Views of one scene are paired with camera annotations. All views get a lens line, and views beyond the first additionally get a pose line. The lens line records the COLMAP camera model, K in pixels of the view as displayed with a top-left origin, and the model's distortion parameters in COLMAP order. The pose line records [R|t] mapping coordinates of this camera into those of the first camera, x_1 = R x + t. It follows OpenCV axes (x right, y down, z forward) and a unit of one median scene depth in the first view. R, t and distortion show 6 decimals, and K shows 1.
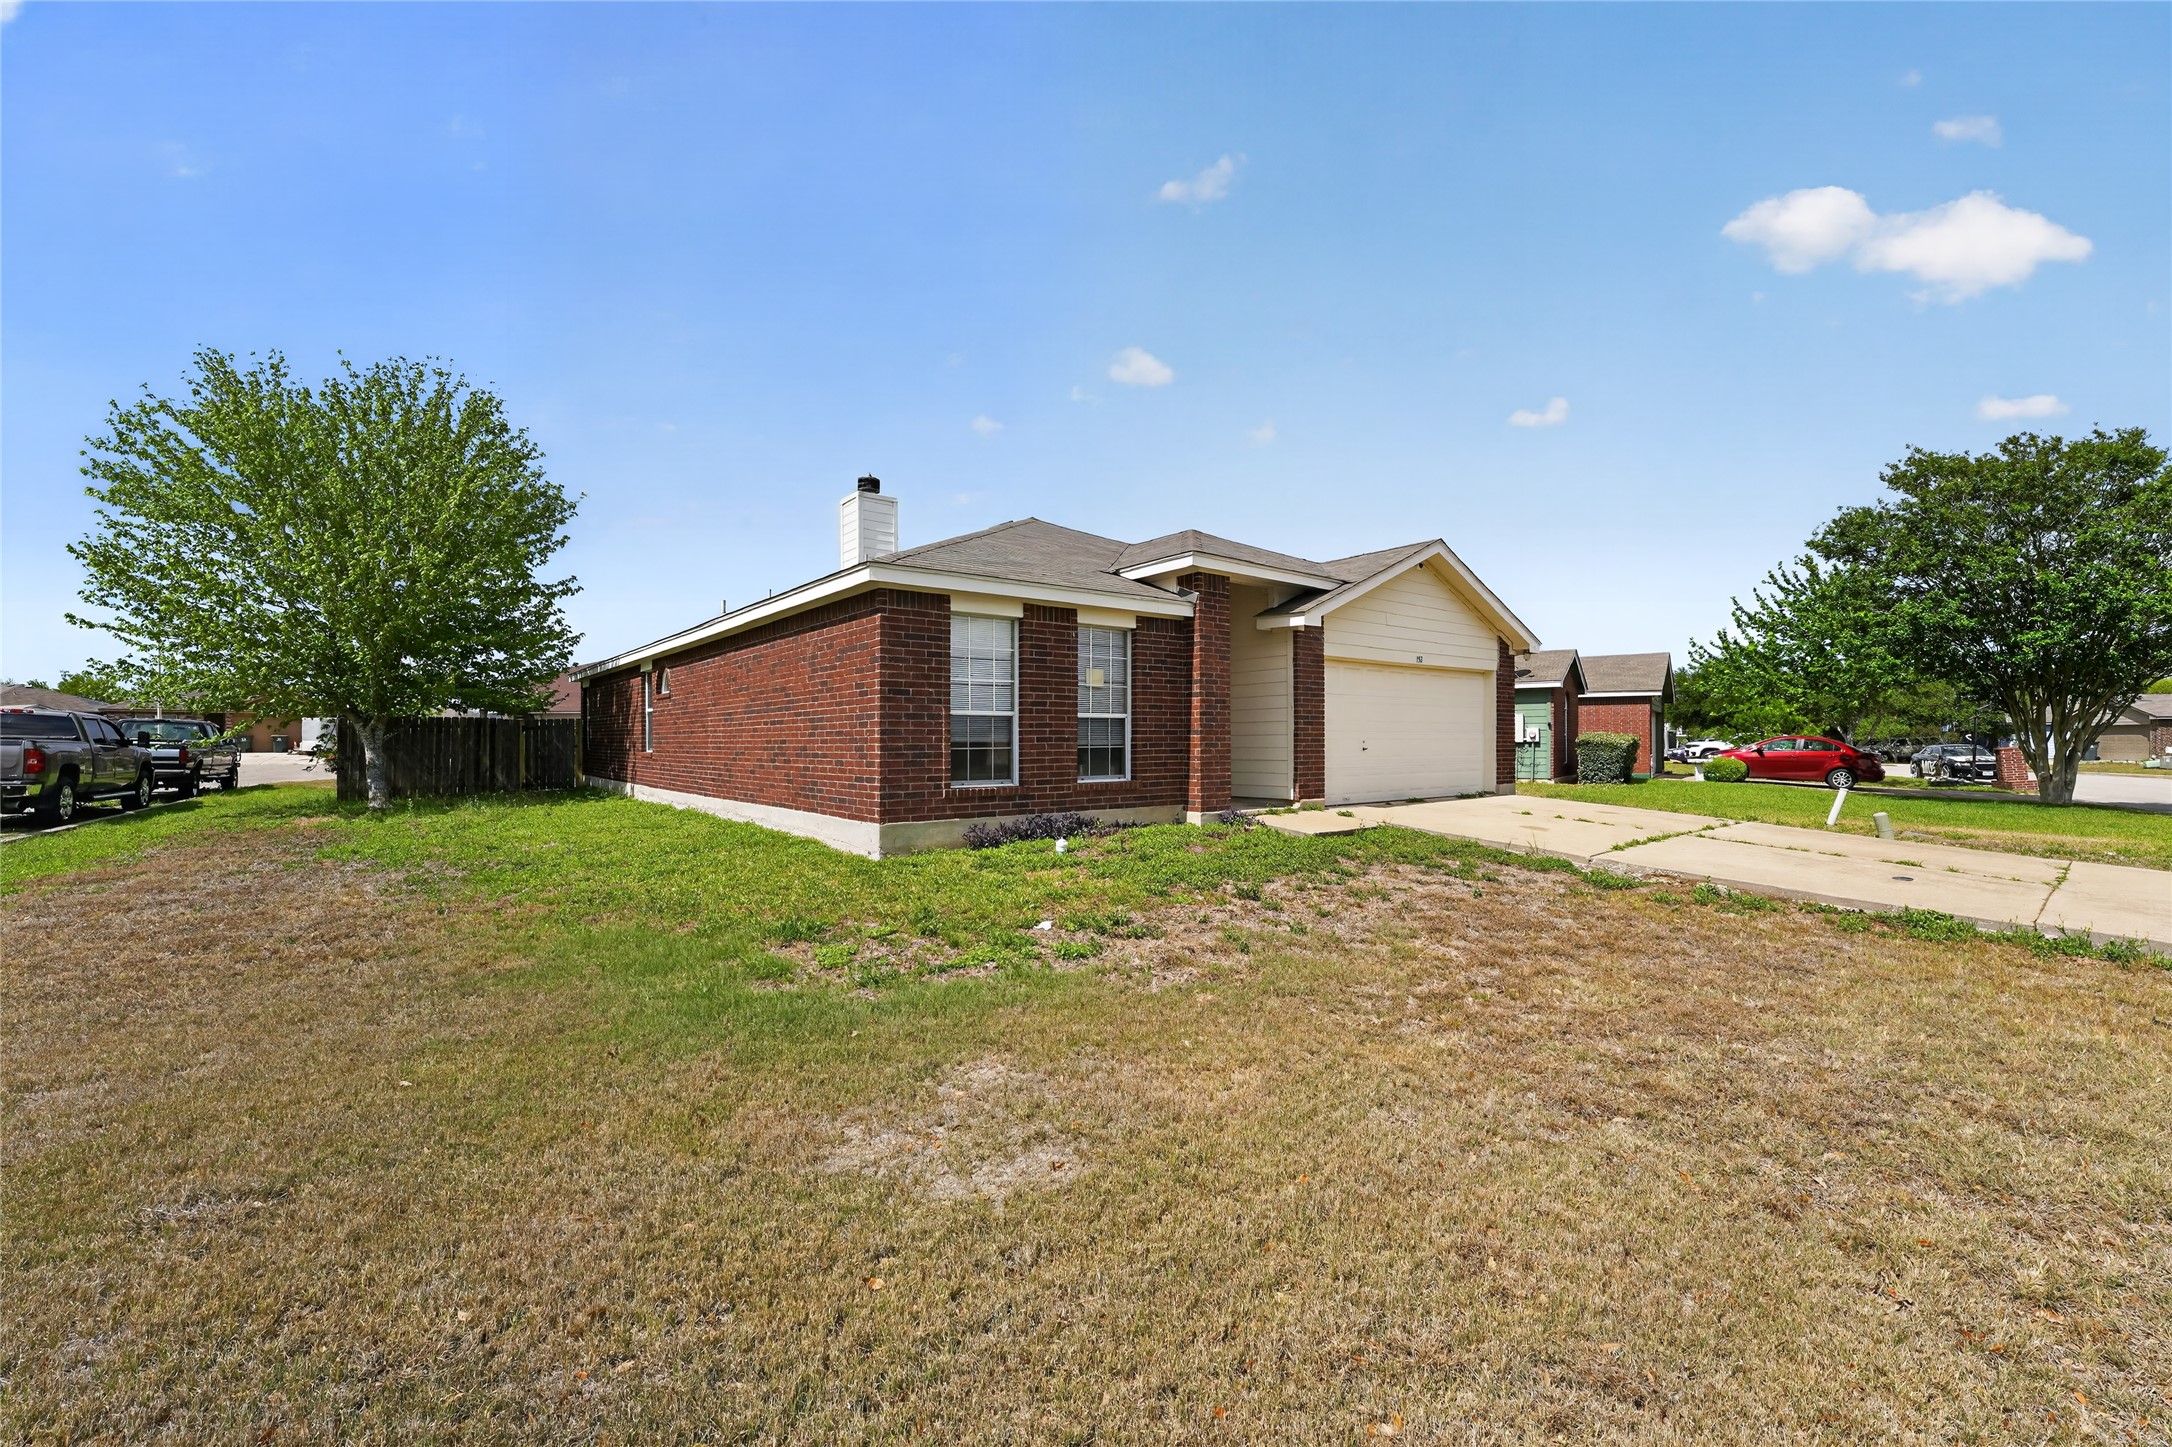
lens RADIAL K [[885.8, 0, 1074.7], [0, 885.8, 734.6], [0, 0, 1]] dist [-0.013565, -0.000613]
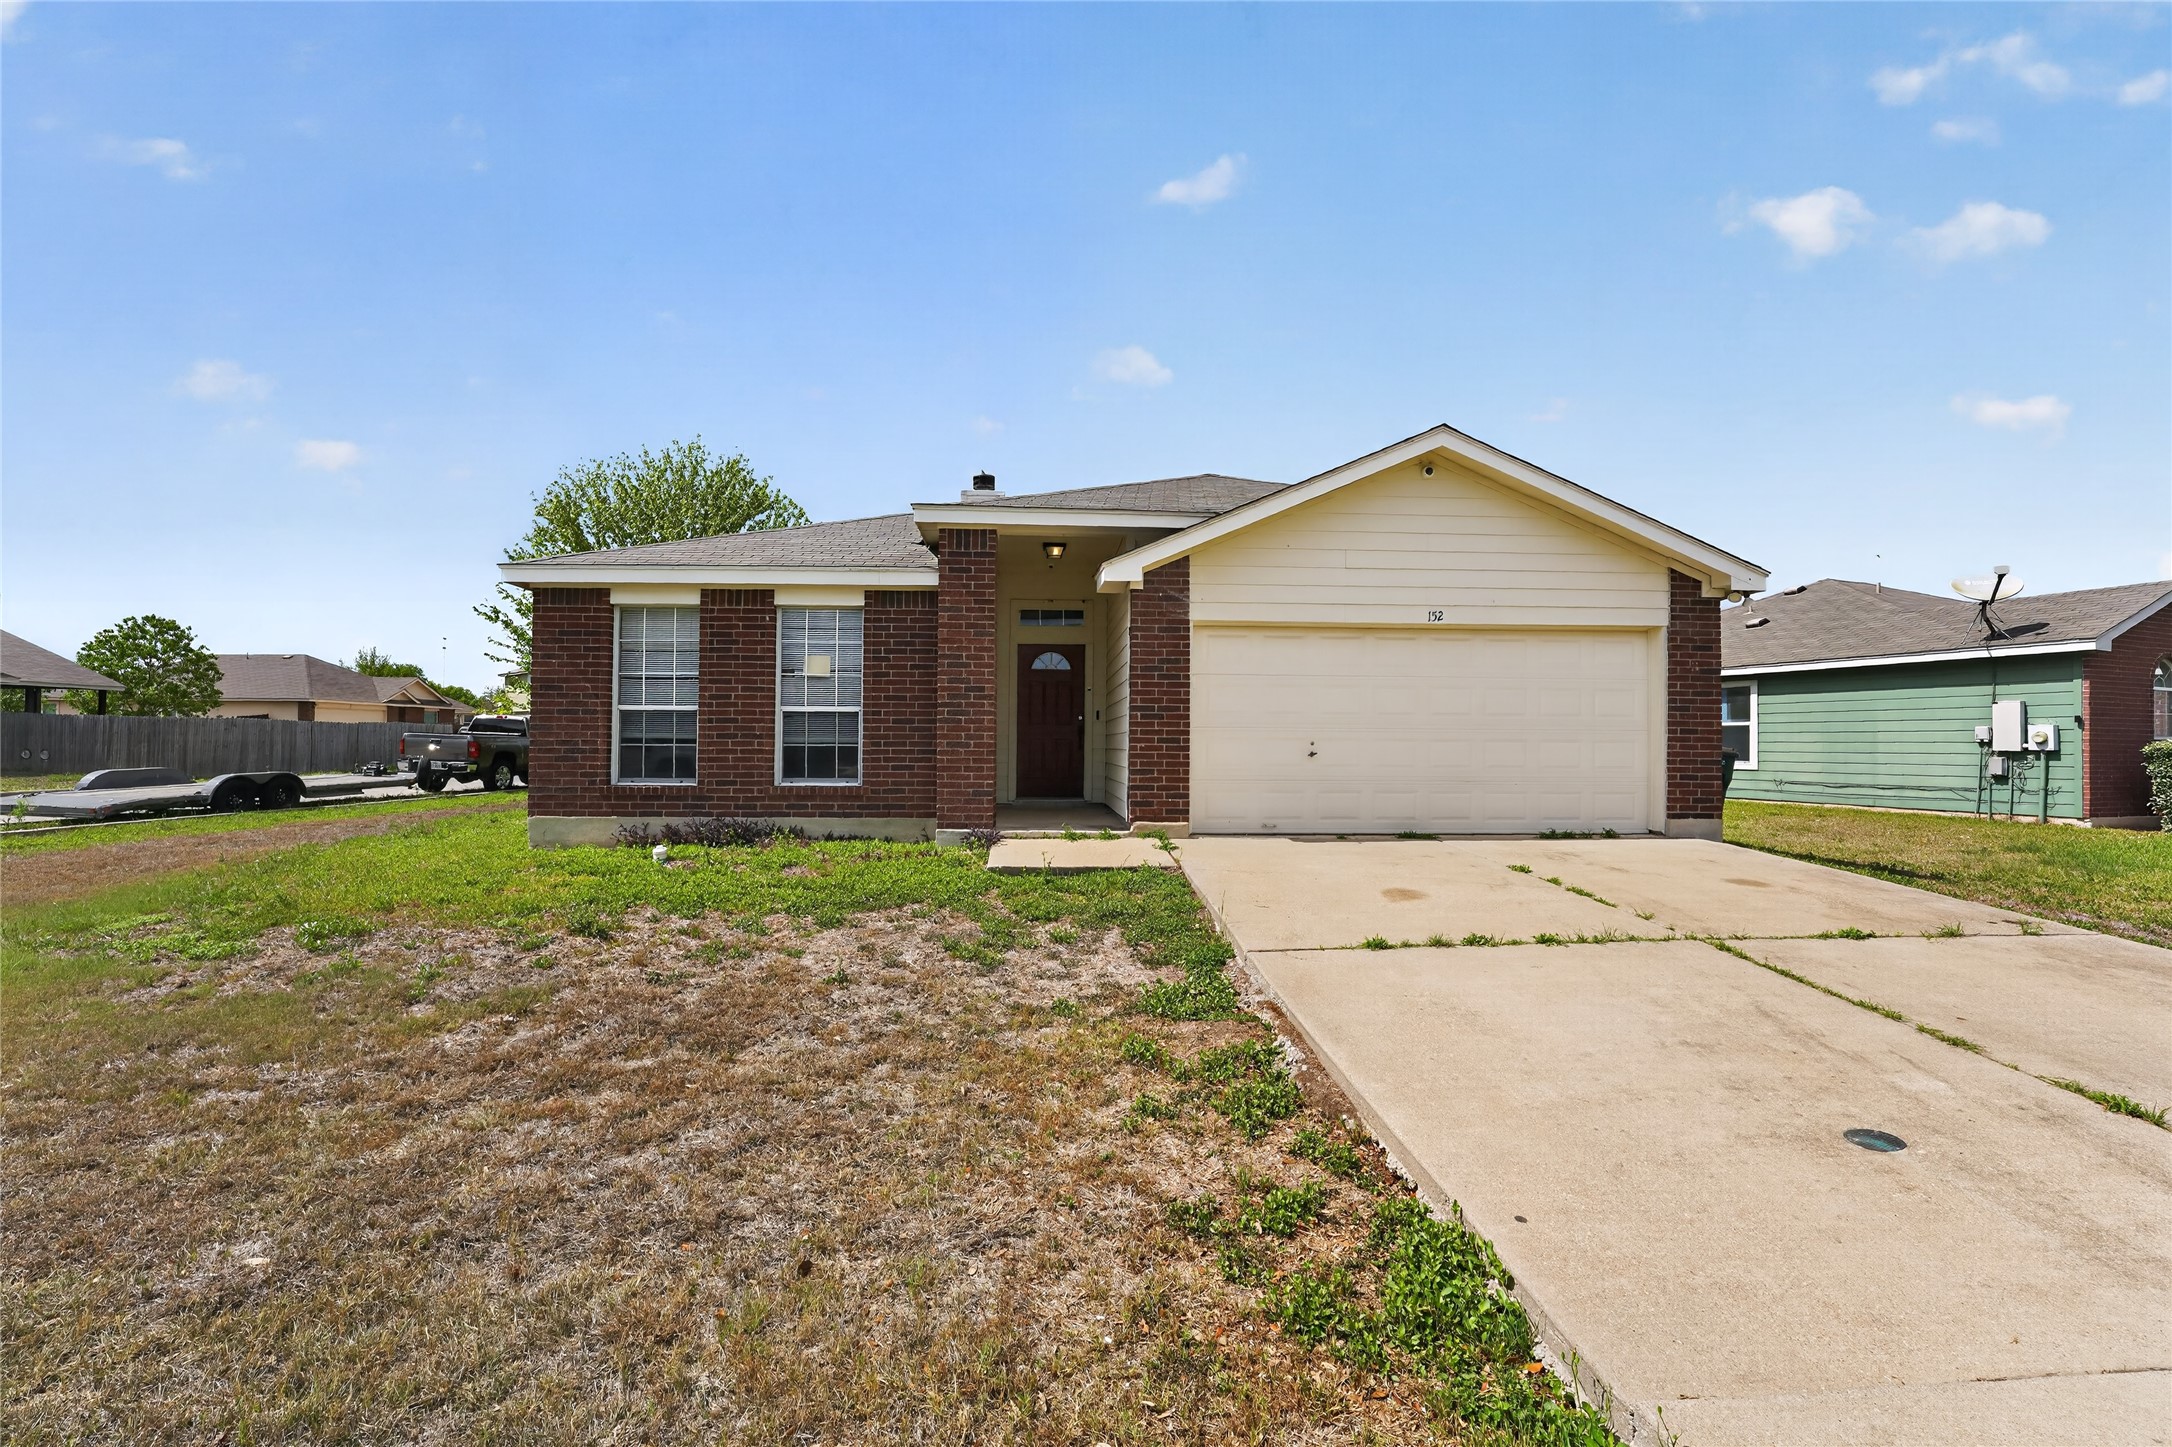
lens RADIAL K [[885.8, 0, 1086.1], [0, 885.8, 722.4], [0, 0, 1]] dist [-0.013565, -0.000613]
pose [[0.815022, -0.006583, -0.579393, 0.734862], [-0.003849, 0.999852, -0.016775, 0.004985], [0.579418, 0.015902, 0.814876, 0.437720]]
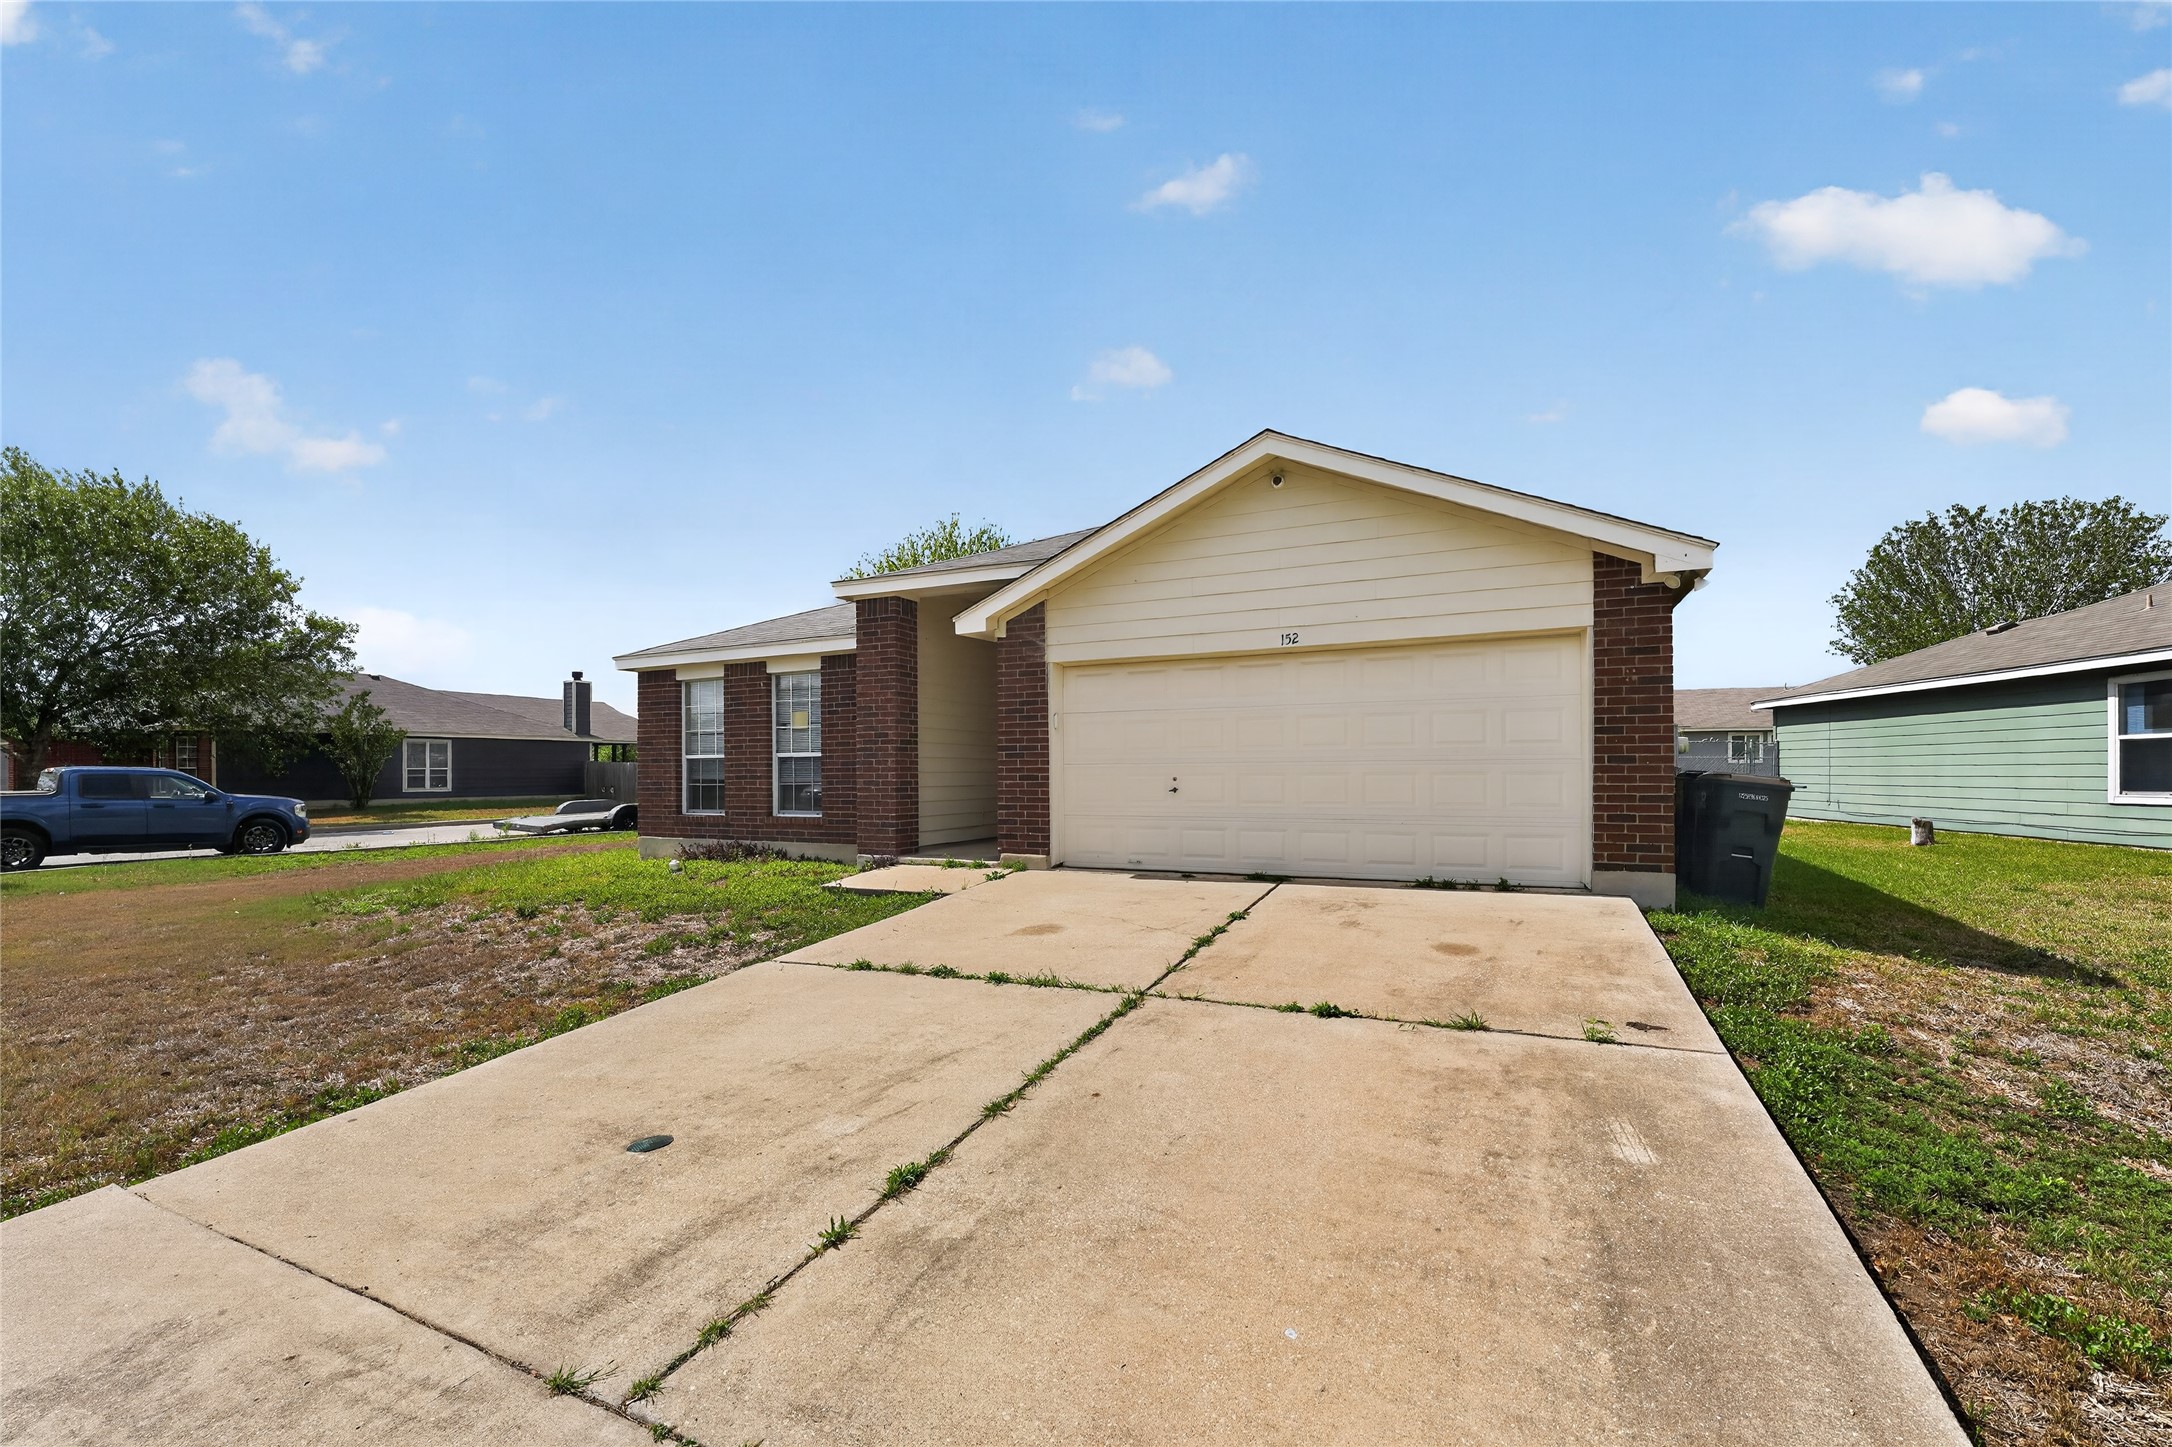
lens RADIAL K [[885.8, 0, 1071.4], [0, 885.8, 776.0], [0, 0, 1]] dist [-0.013565, -0.000613]
pose [[0.449063, 0.002144, -0.893497, 1.124561], [0.012585, 0.999883, 0.008724, -0.001208], [0.893411, -0.015163, 0.448984, 0.801197]]
